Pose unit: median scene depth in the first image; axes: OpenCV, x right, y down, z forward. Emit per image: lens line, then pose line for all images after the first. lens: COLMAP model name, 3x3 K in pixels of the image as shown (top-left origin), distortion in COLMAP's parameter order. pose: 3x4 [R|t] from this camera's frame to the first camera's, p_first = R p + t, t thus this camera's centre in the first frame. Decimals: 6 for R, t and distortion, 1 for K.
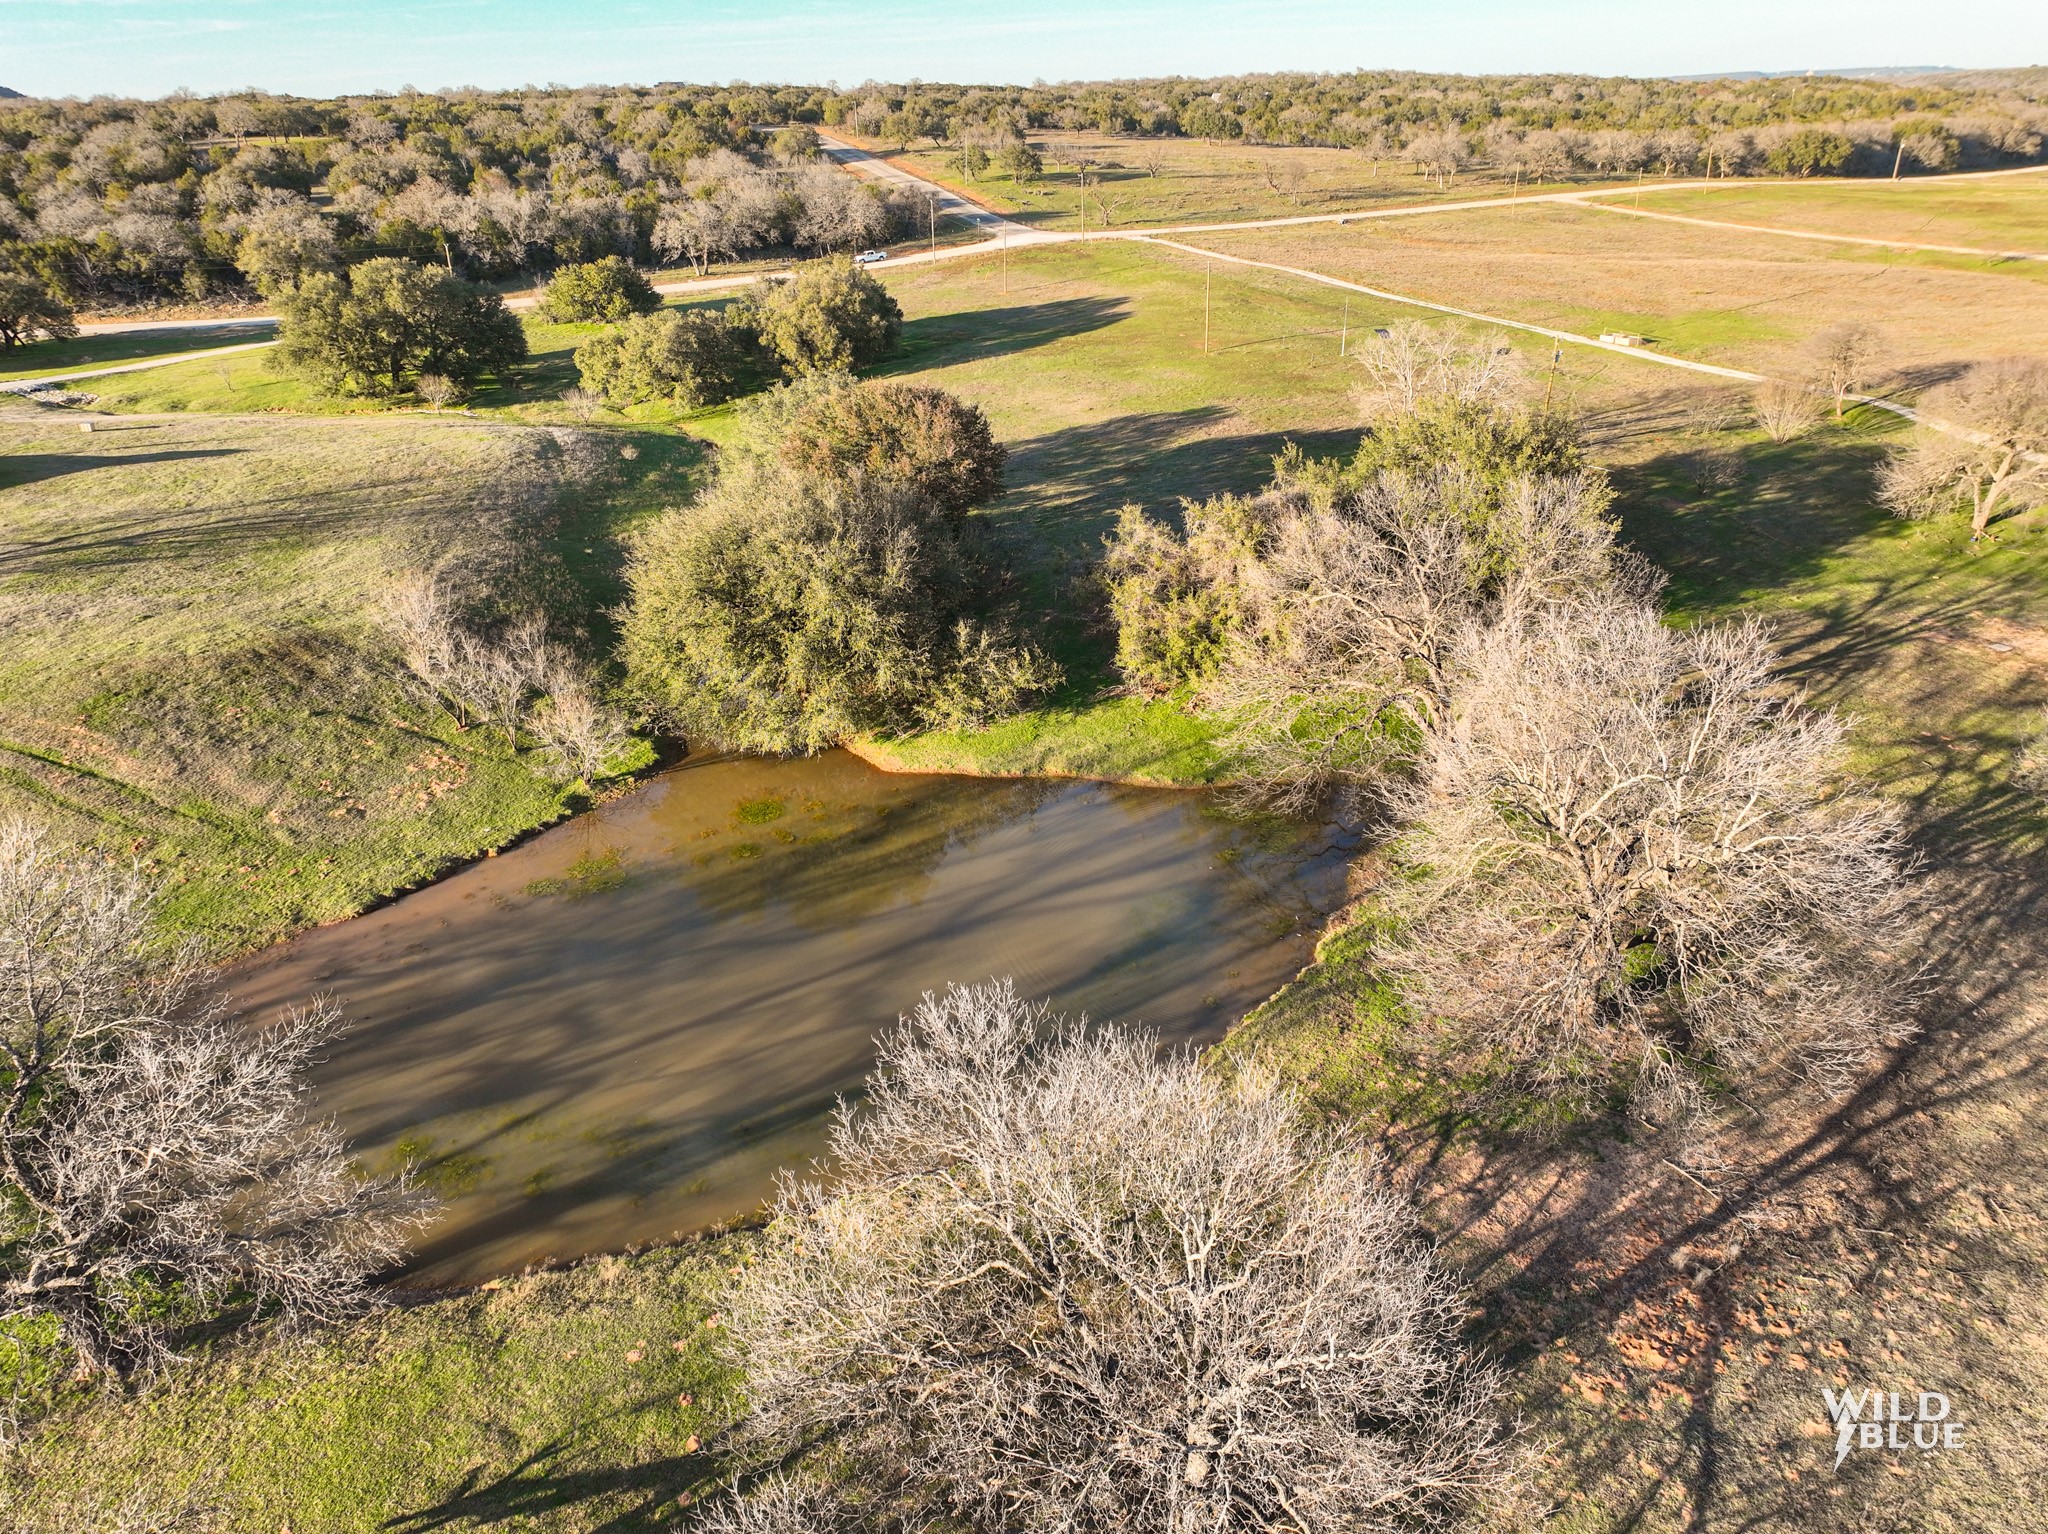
lens RADIAL K [[1450.7, 0, 1038.7], [0, 1450.7, 758.2], [0, 0, 1]] dist [-0.010862, 0.033316]
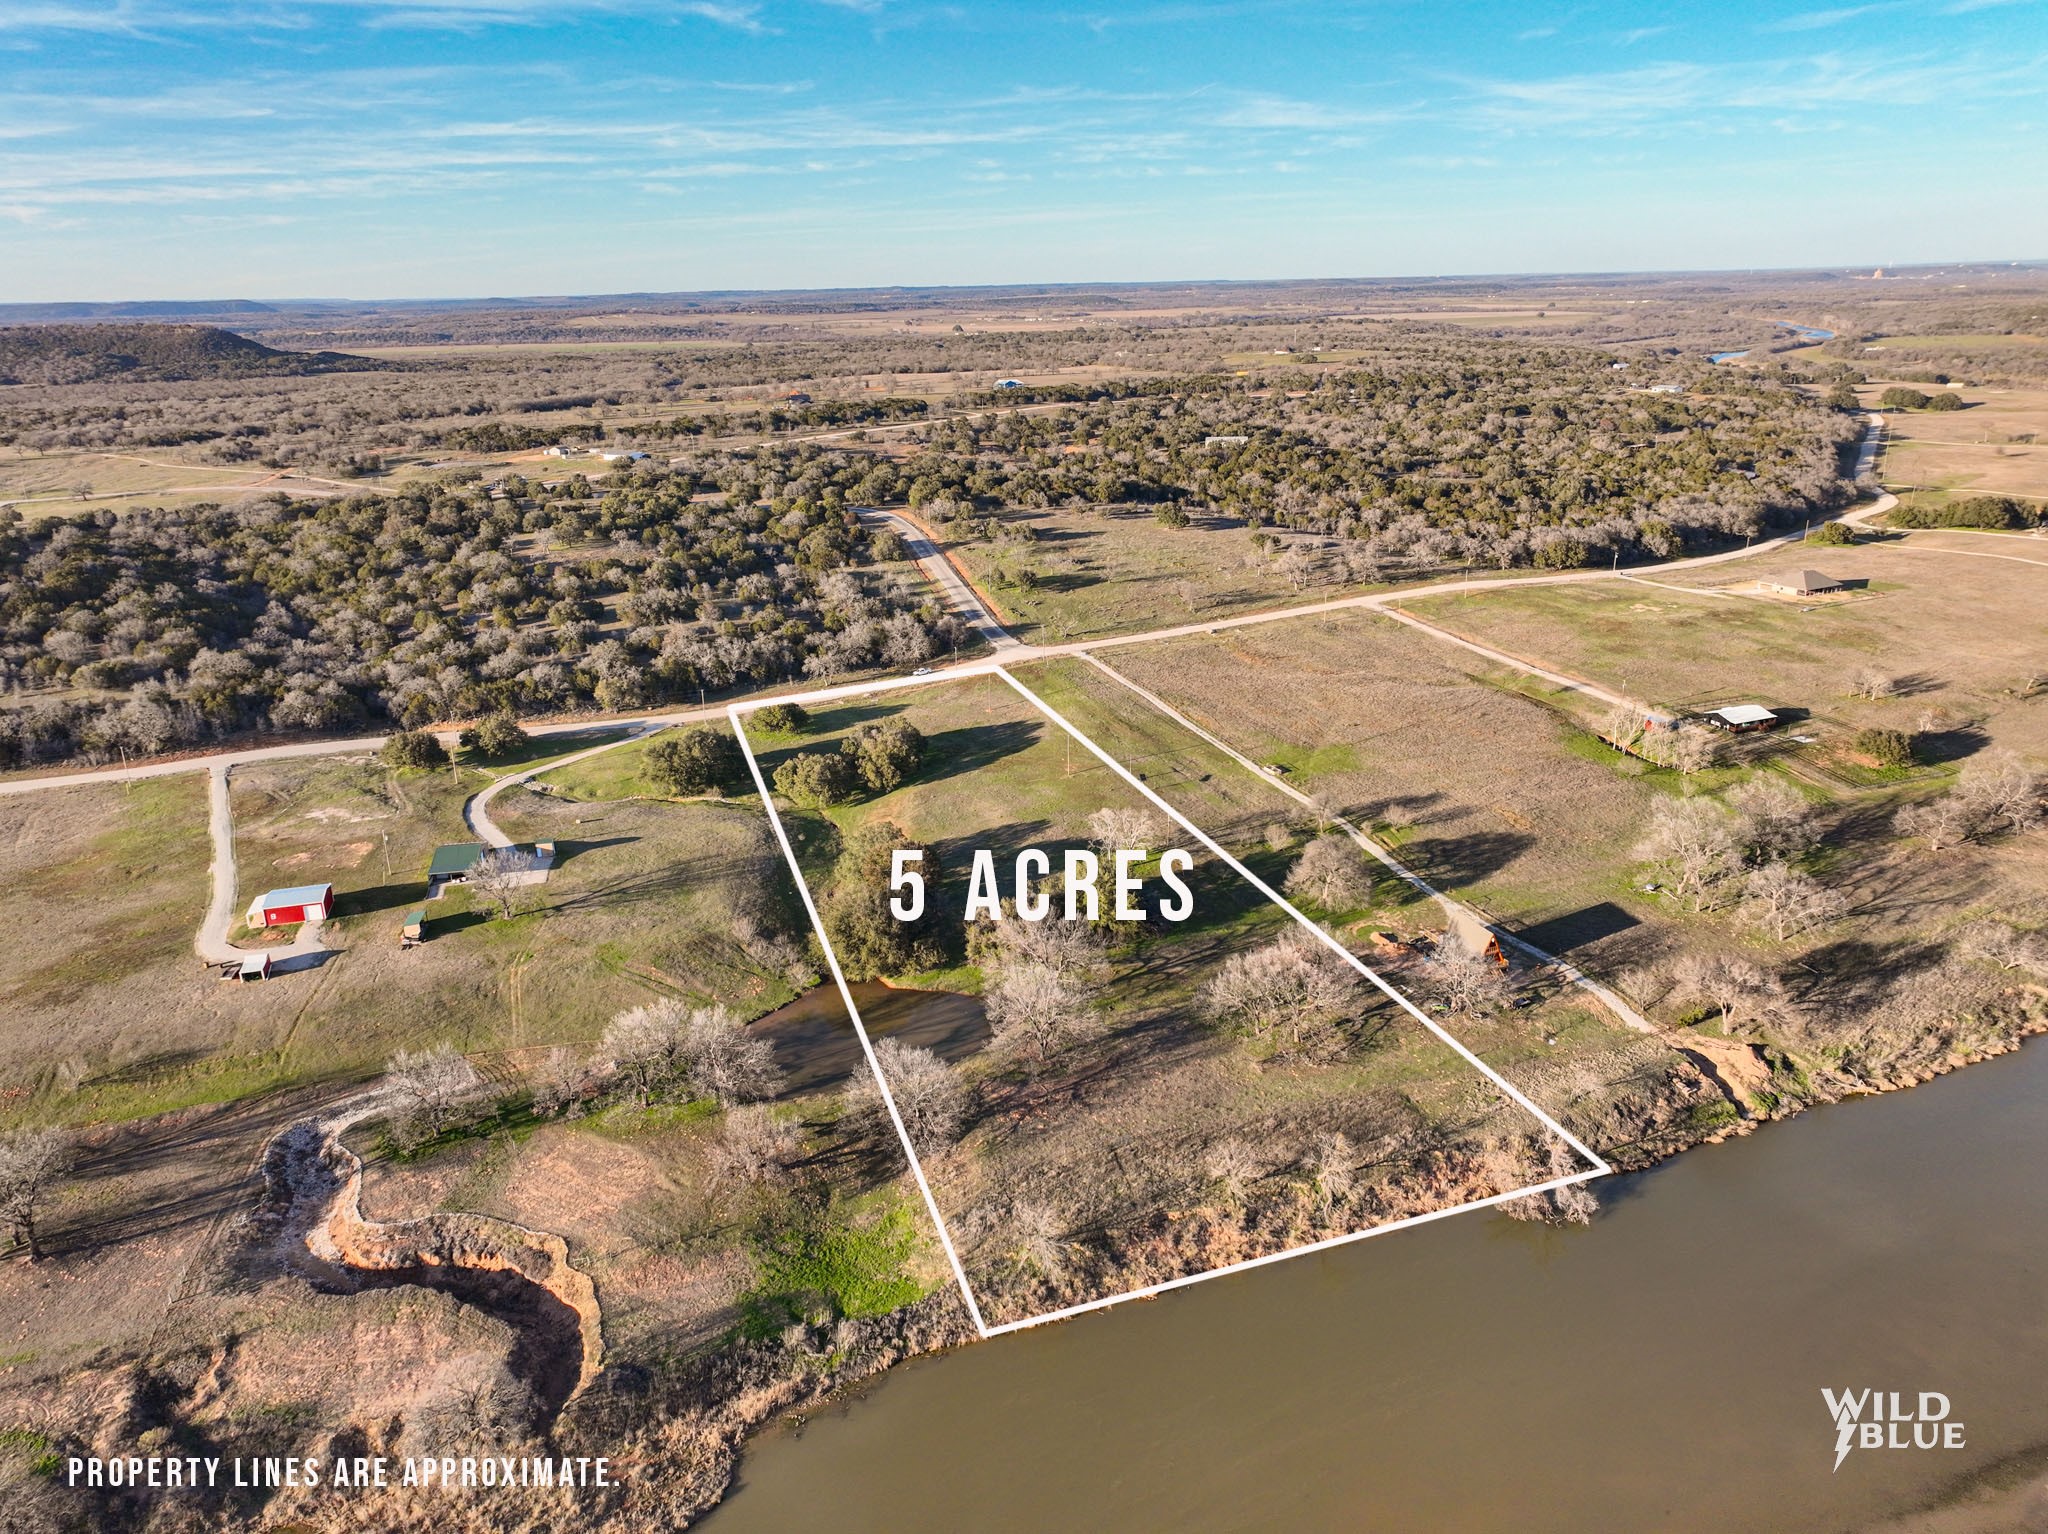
lens RADIAL K [[1442.8, 0, 1038.8], [0, 1442.8, 768.2], [0, 0, 1]] dist [0.003381, 0.009595]
pose [[0.997984, 0.021265, -0.059799, 0.214400], [-0.027196, 0.994597, -0.100188, -0.086262], [0.057345, 0.101612, 0.993170, -1.174500]]
